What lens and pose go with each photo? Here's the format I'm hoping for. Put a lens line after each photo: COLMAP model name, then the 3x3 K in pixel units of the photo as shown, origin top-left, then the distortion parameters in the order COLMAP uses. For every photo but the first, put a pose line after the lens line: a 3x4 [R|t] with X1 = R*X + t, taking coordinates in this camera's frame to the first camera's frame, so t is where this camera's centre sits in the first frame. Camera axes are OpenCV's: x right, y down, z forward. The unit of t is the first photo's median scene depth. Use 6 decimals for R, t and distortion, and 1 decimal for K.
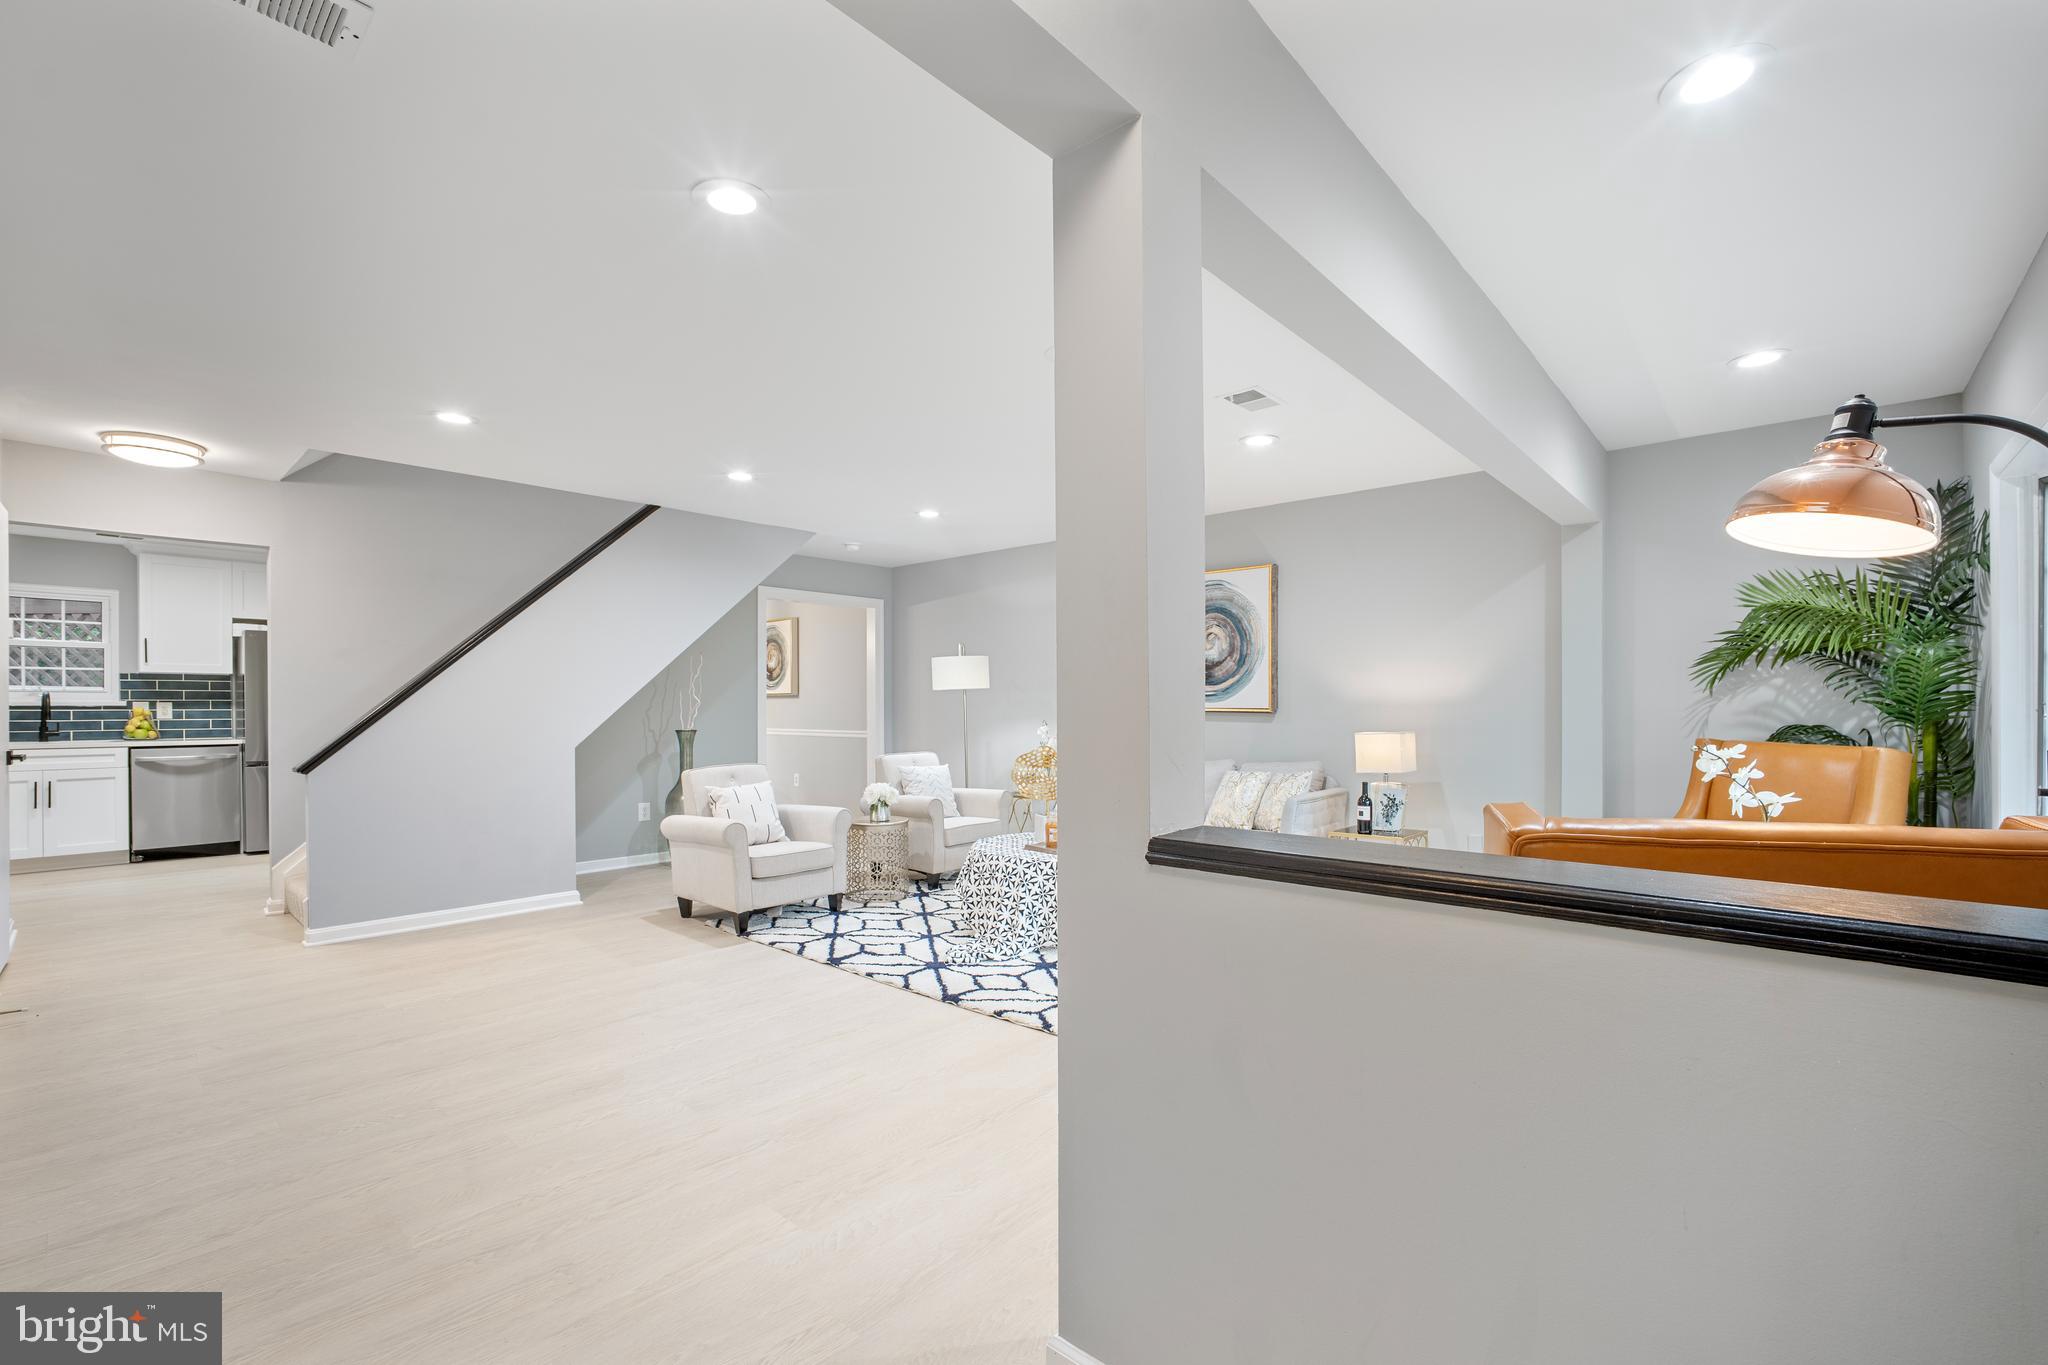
lens RADIAL K [[881.5, 0, 1030.6], [0, 881.5, 686.5], [0, 0, 1]] dist [-0.044290, 0.019163]
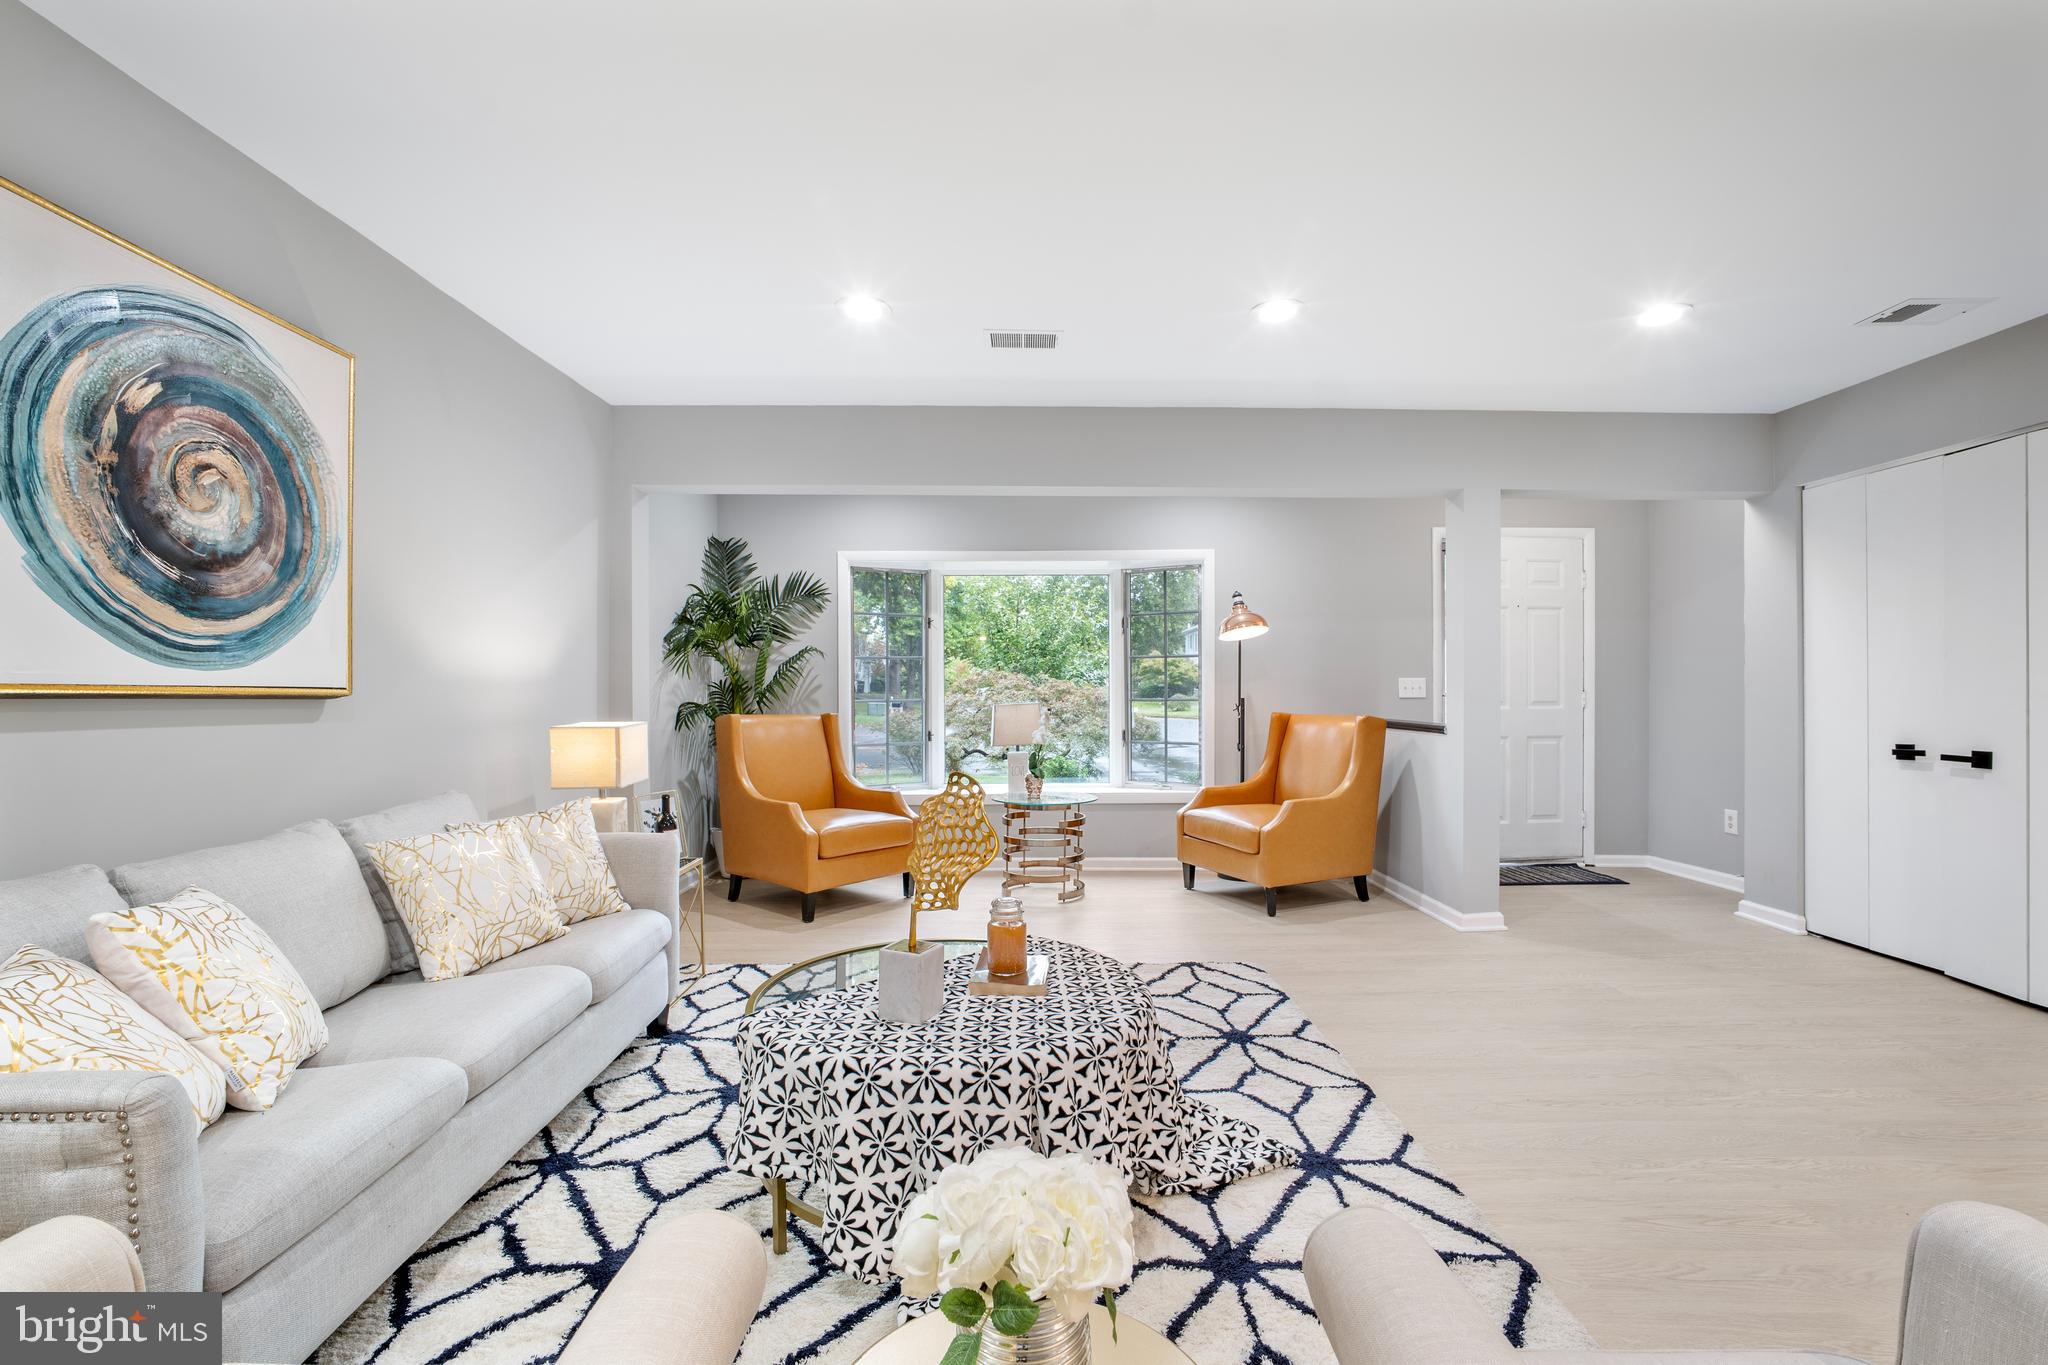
lens RADIAL K [[881.5, 0, 1030.6], [0, 881.5, 686.5], [0, 0, 1]] dist [-0.044290, 0.019163]
pose [[-0.671524, 0.003816, 0.740973, -0.331760], [-0.017204, 0.999637, -0.020739, 0.034116], [-0.740783, -0.026675, -0.671214, 1.292040]]
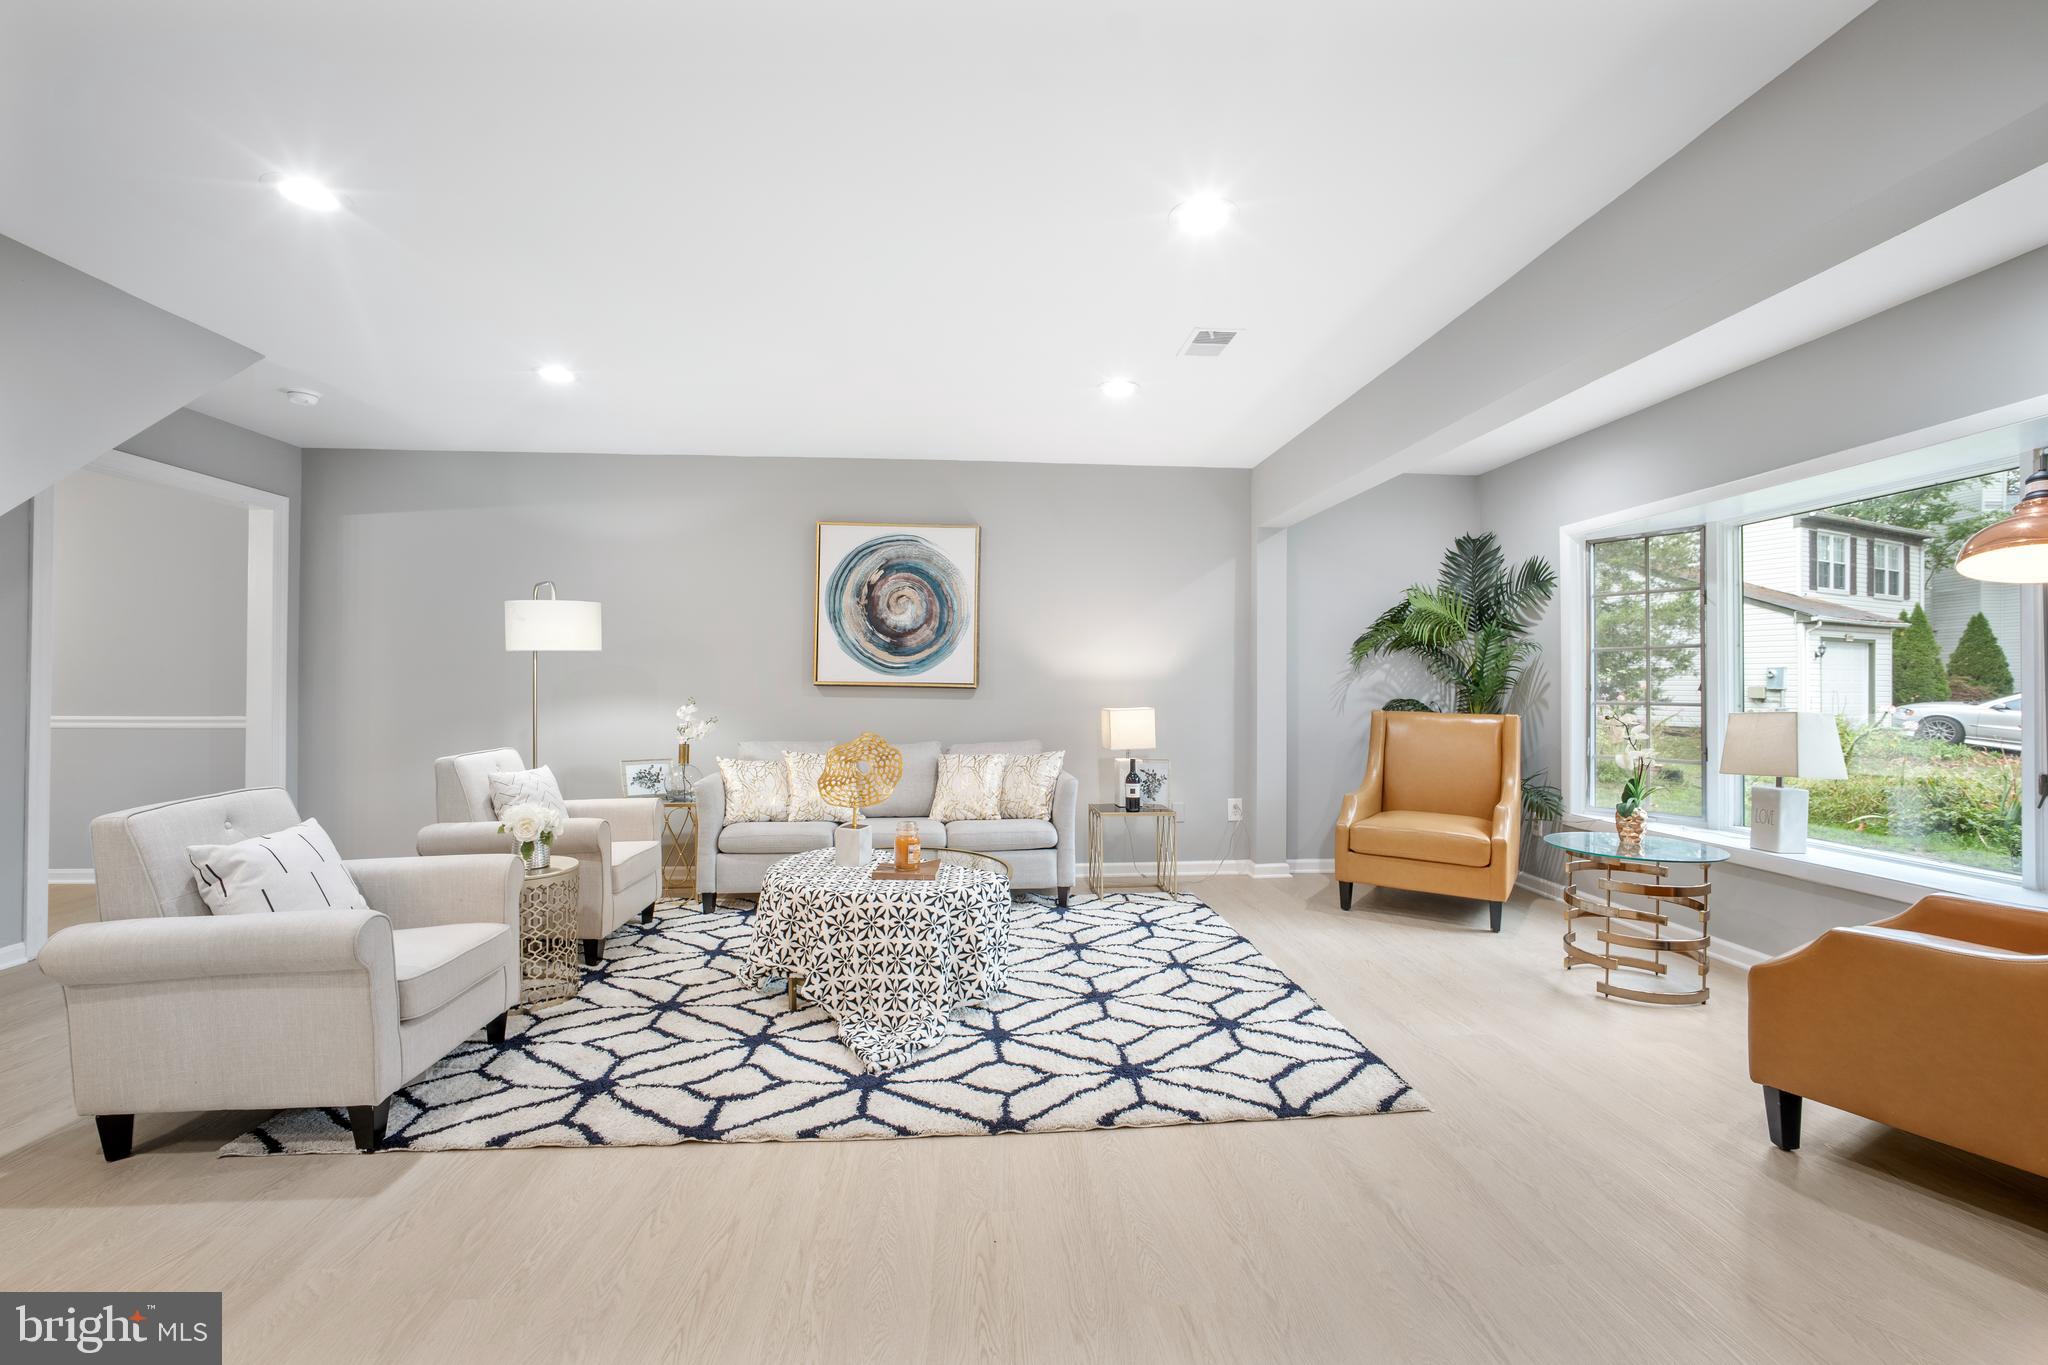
lens RADIAL K [[868.2, 0, 1029.2], [0, 868.2, 666.7], [0, 0, 1]] dist [-0.030573, 0.007516]
pose [[0.695668, 0.020583, 0.718069, -0.416880], [-0.025182, 0.999674, -0.004259, 0.012587], [-0.717922, -0.015119, 0.695959, 0.416298]]
